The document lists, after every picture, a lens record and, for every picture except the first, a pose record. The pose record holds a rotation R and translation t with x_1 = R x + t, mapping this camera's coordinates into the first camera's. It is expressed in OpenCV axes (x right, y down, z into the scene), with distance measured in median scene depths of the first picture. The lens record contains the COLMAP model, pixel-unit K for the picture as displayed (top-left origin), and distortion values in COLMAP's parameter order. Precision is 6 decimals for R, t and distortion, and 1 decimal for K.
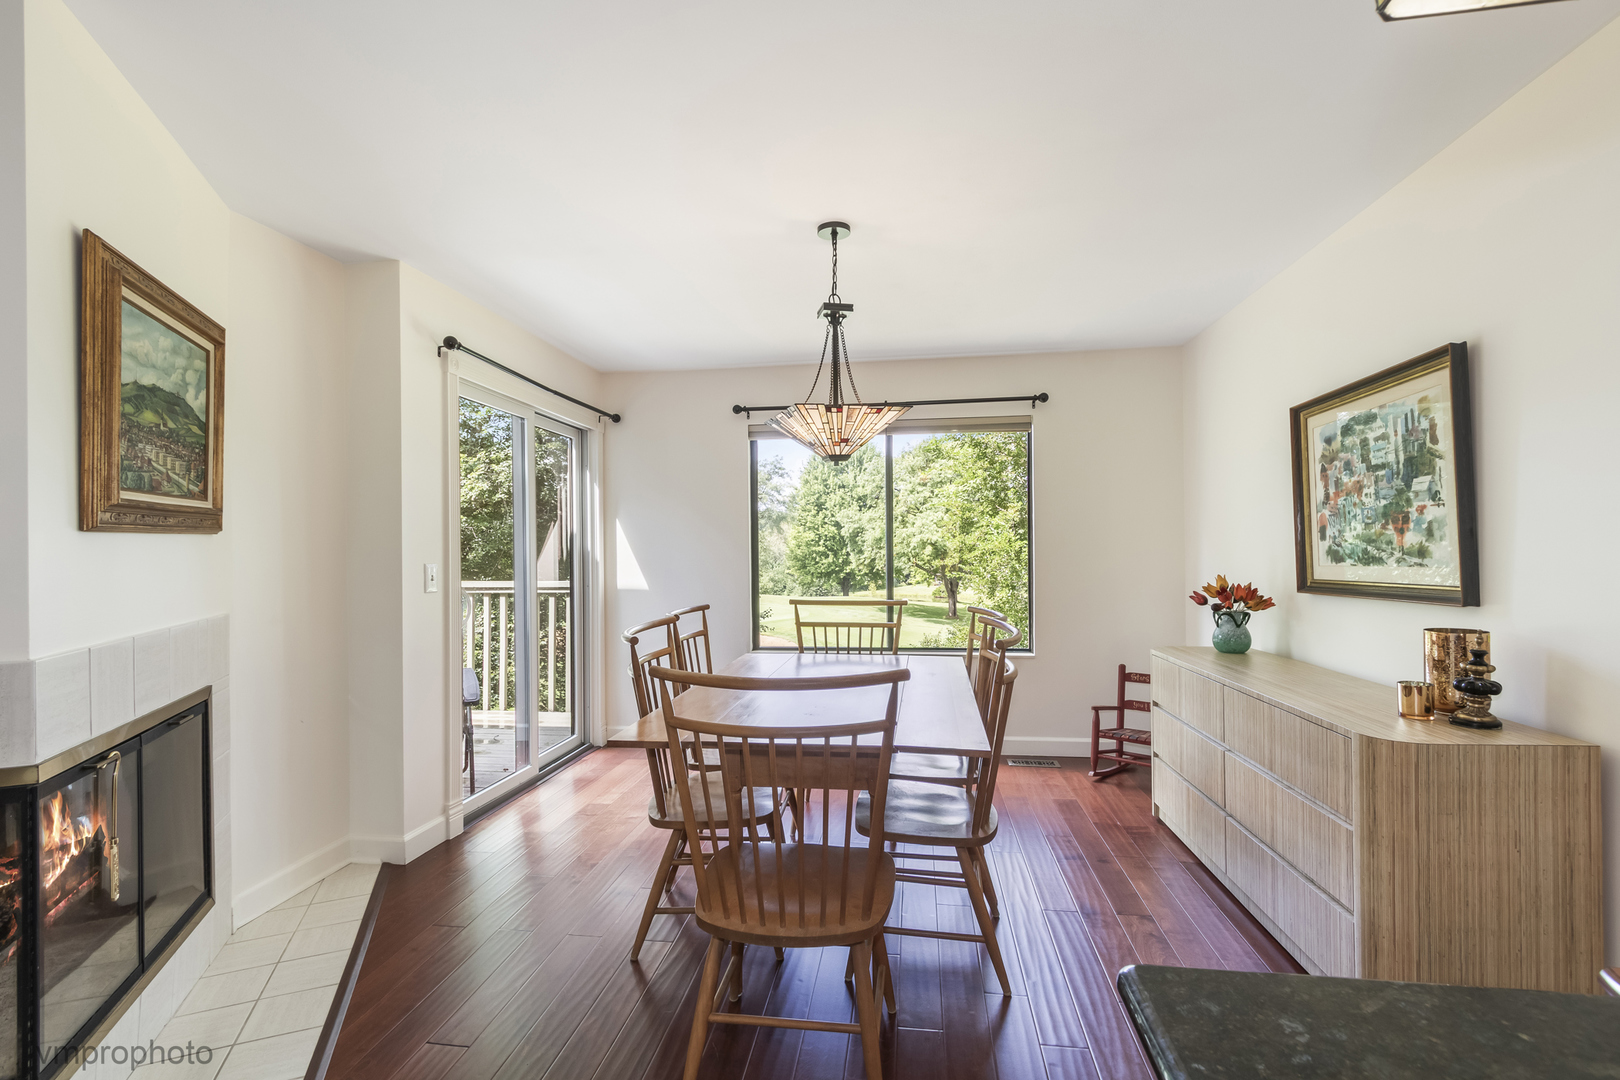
lens RADIAL K [[744.4, 0, 807.5], [0, 744.4, 553.5], [0, 0, 1]] dist [-0.000968, 0.000195]
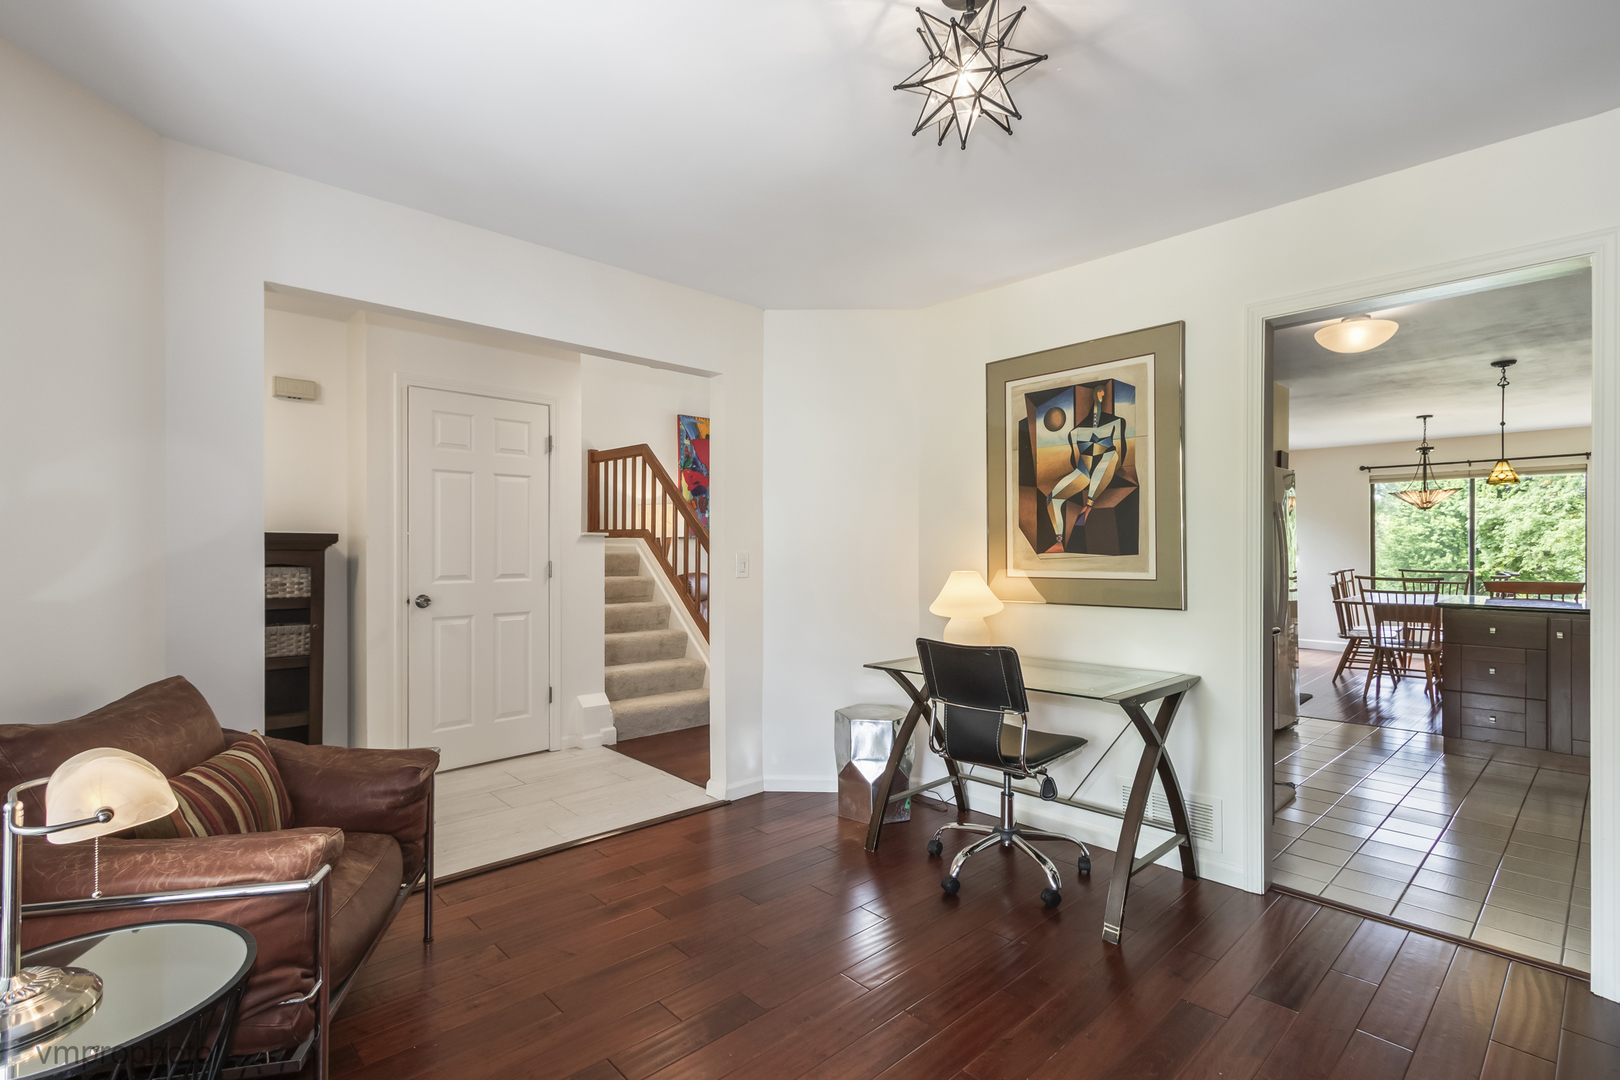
lens RADIAL K [[744.4, 0, 814.7], [0, 744.4, 548.4], [0, 0, 1]] dist [-0.000968, 0.000195]
pose [[0.779186, 0.008495, -0.626735, 0.005412], [-0.008267, 0.999960, 0.003275, 0.008760], [0.626738, 0.002629, 0.779226, -1.277386]]
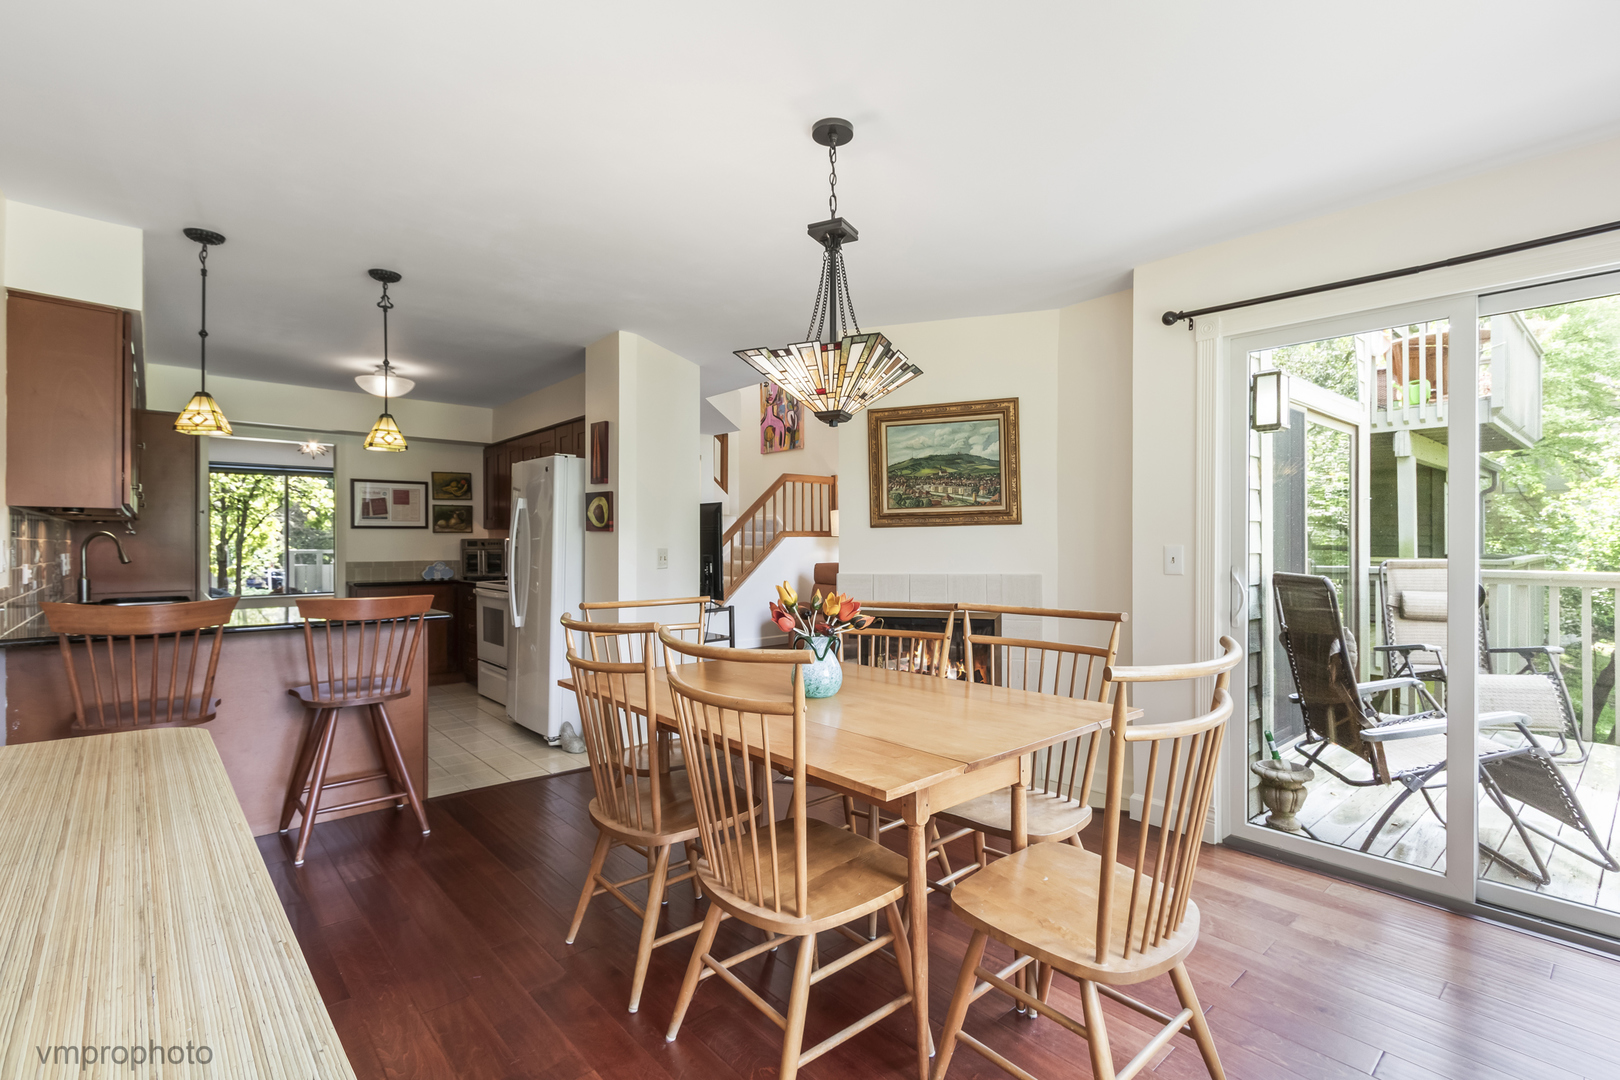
lens RADIAL K [[744.4, 0, 817.5], [0, 744.4, 534.0], [0, 0, 1]] dist [-0.000968, 0.000195]
pose [[-0.653279, -0.001995, -0.757114, 0.368664], [0.002329, 0.999987, -0.004644, 0.001128], [0.757113, -0.004798, -0.653266, 0.861111]]
